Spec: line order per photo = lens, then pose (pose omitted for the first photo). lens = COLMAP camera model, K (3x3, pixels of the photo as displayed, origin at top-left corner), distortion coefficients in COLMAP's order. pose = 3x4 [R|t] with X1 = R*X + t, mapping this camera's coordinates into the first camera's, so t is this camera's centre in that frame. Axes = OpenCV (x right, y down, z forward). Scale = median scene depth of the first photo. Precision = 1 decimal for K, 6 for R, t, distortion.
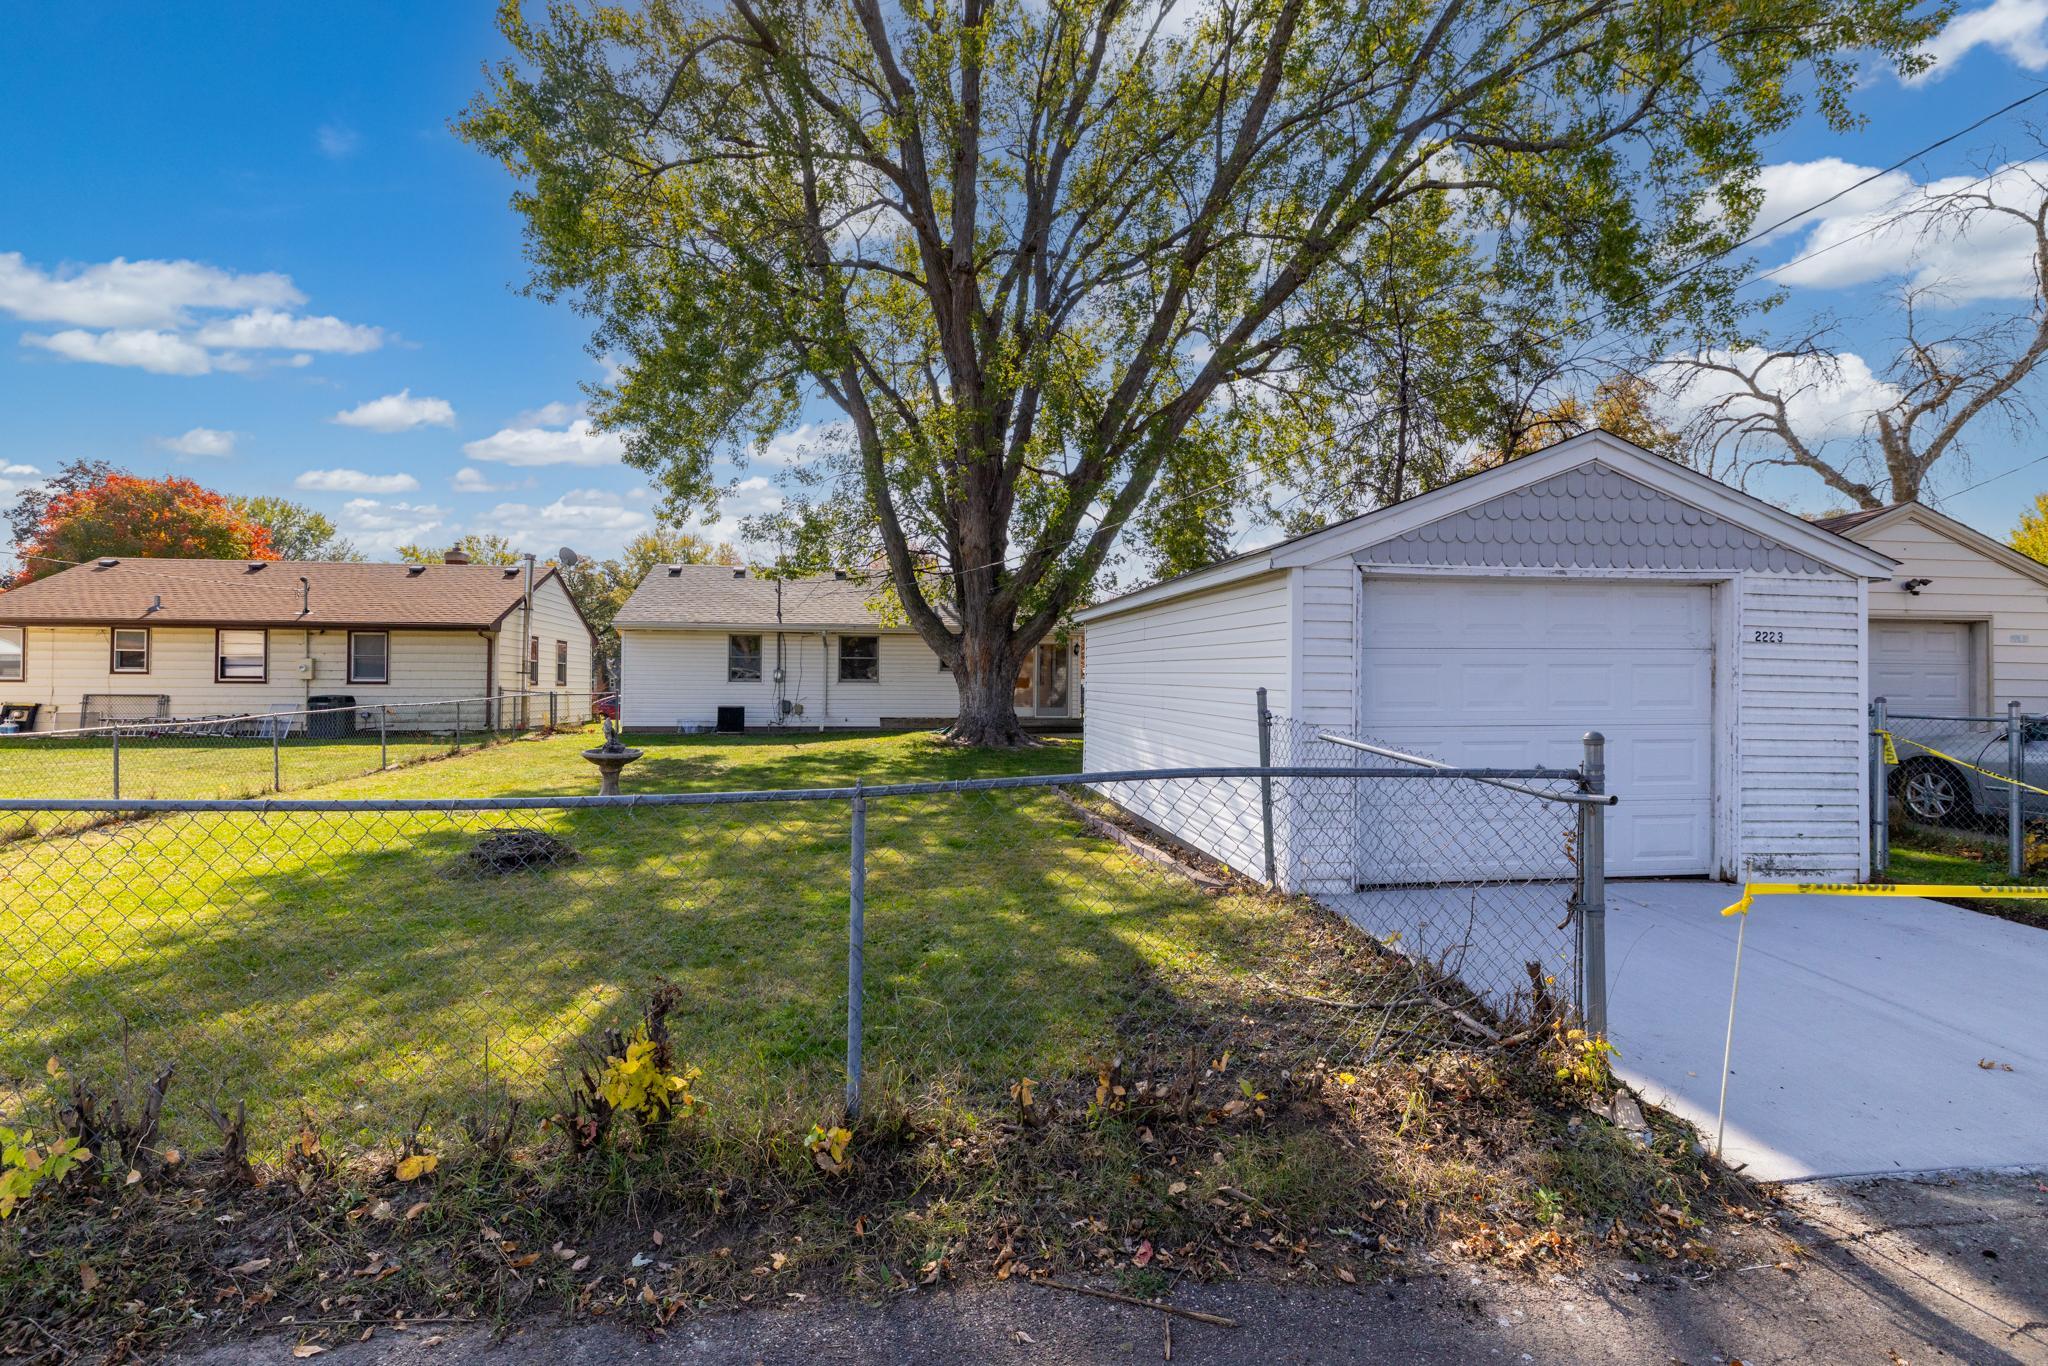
lens RADIAL K [[987.2, 0, 1024.0], [0, 987.2, 683.0], [0, 0, 1]] dist [0.001384, 0.000878]
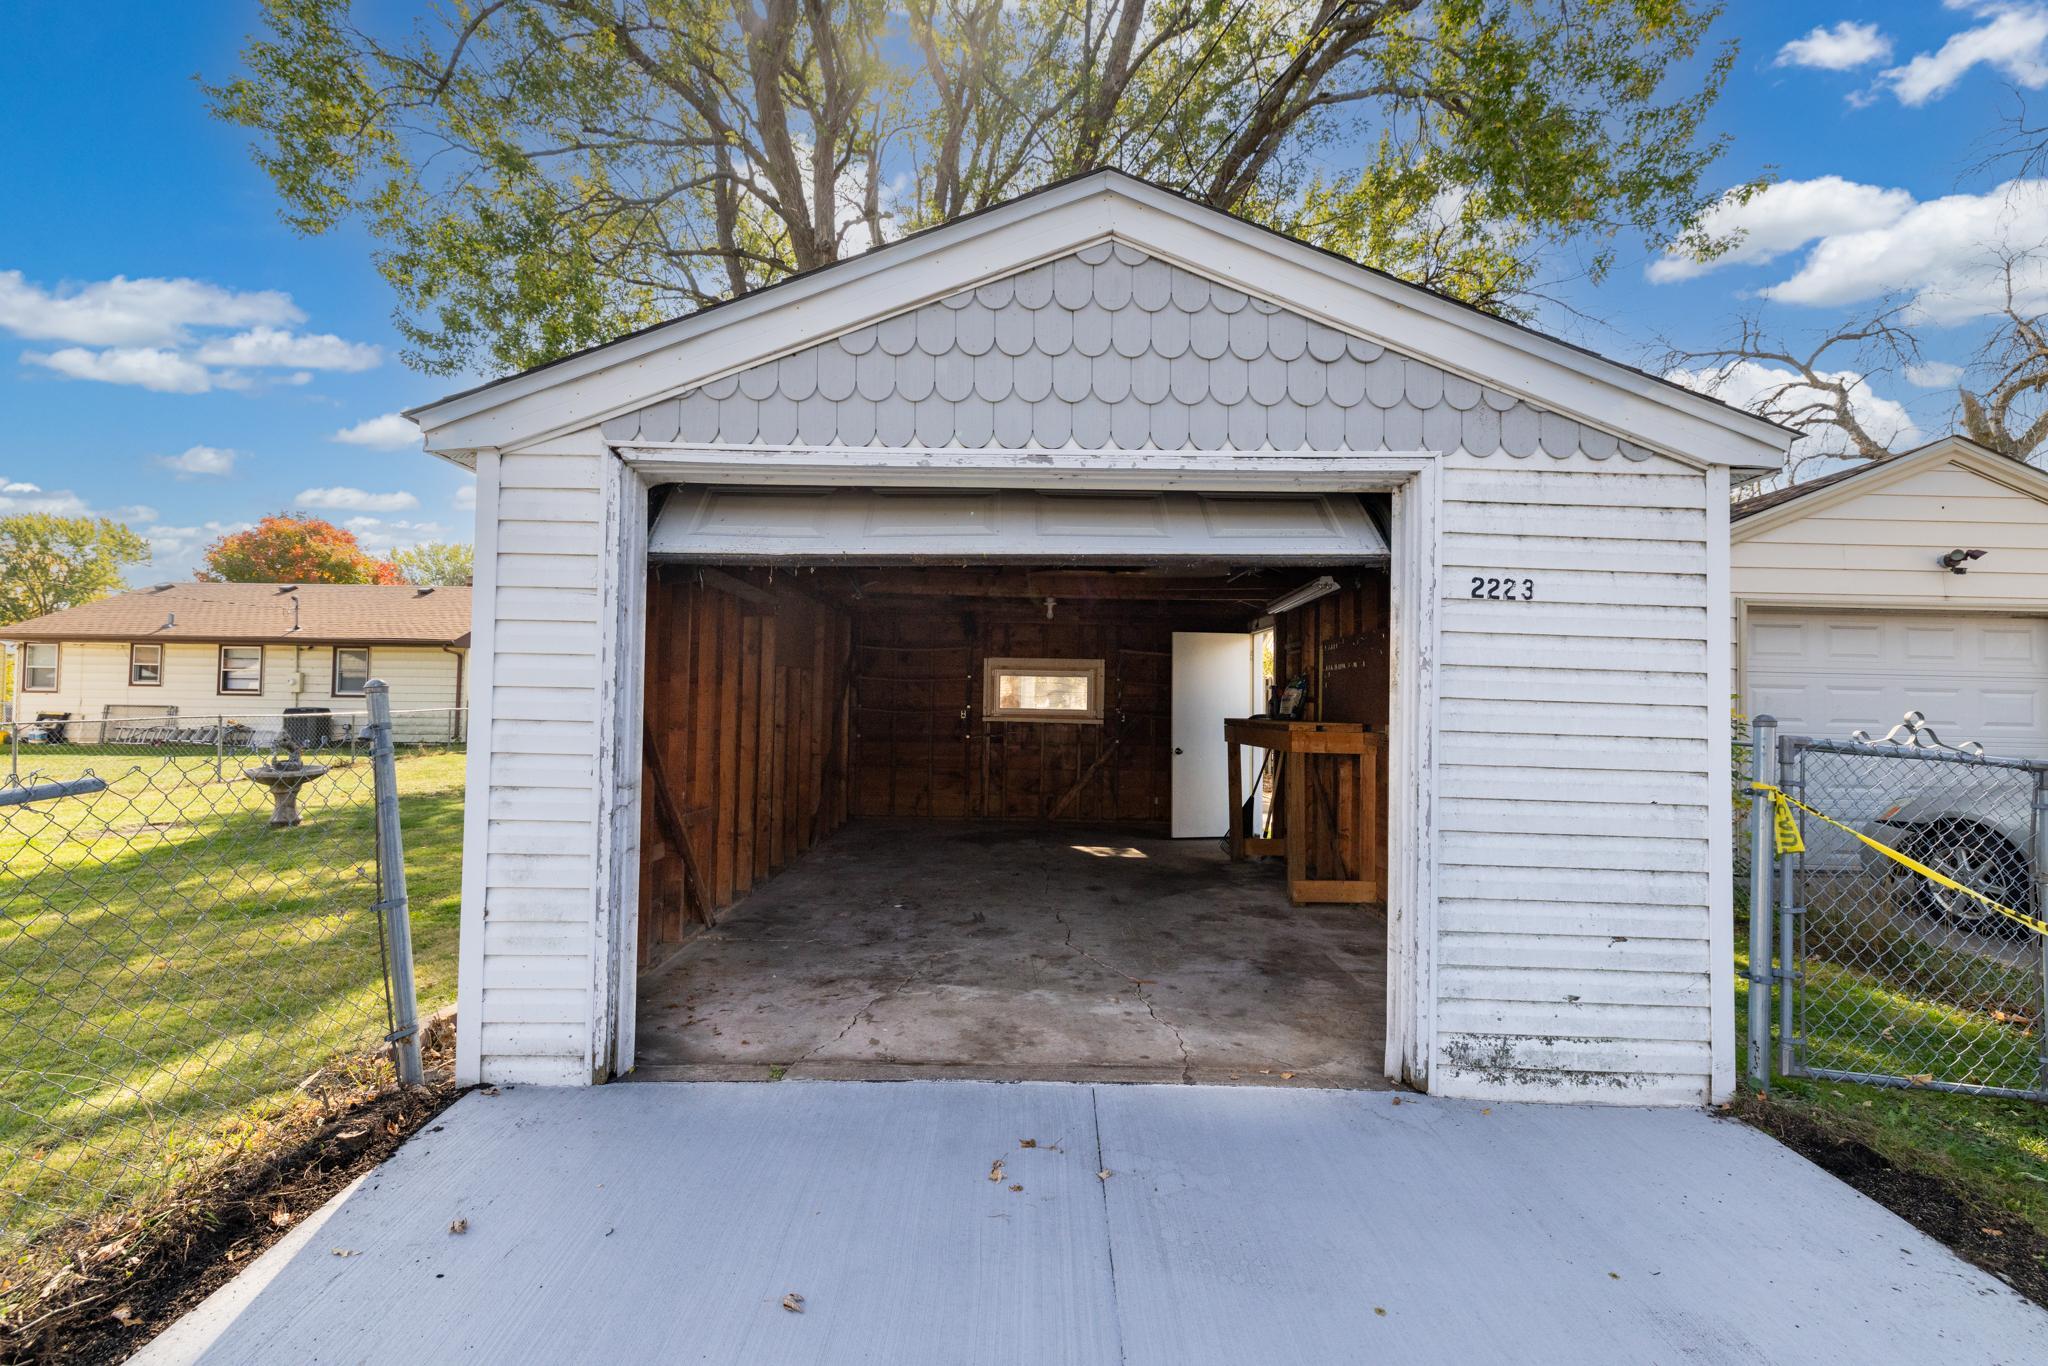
lens RADIAL K [[868.7, 0, 1045.9], [0, 868.7, 689.5], [0, 0, 1]] dist [0.000997, 0.000250]
pose [[0.992077, 0.007129, -0.125427, 0.192643], [-0.009789, 0.999740, -0.020598, 0.004765], [0.125248, 0.021663, 0.991889, 0.180070]]
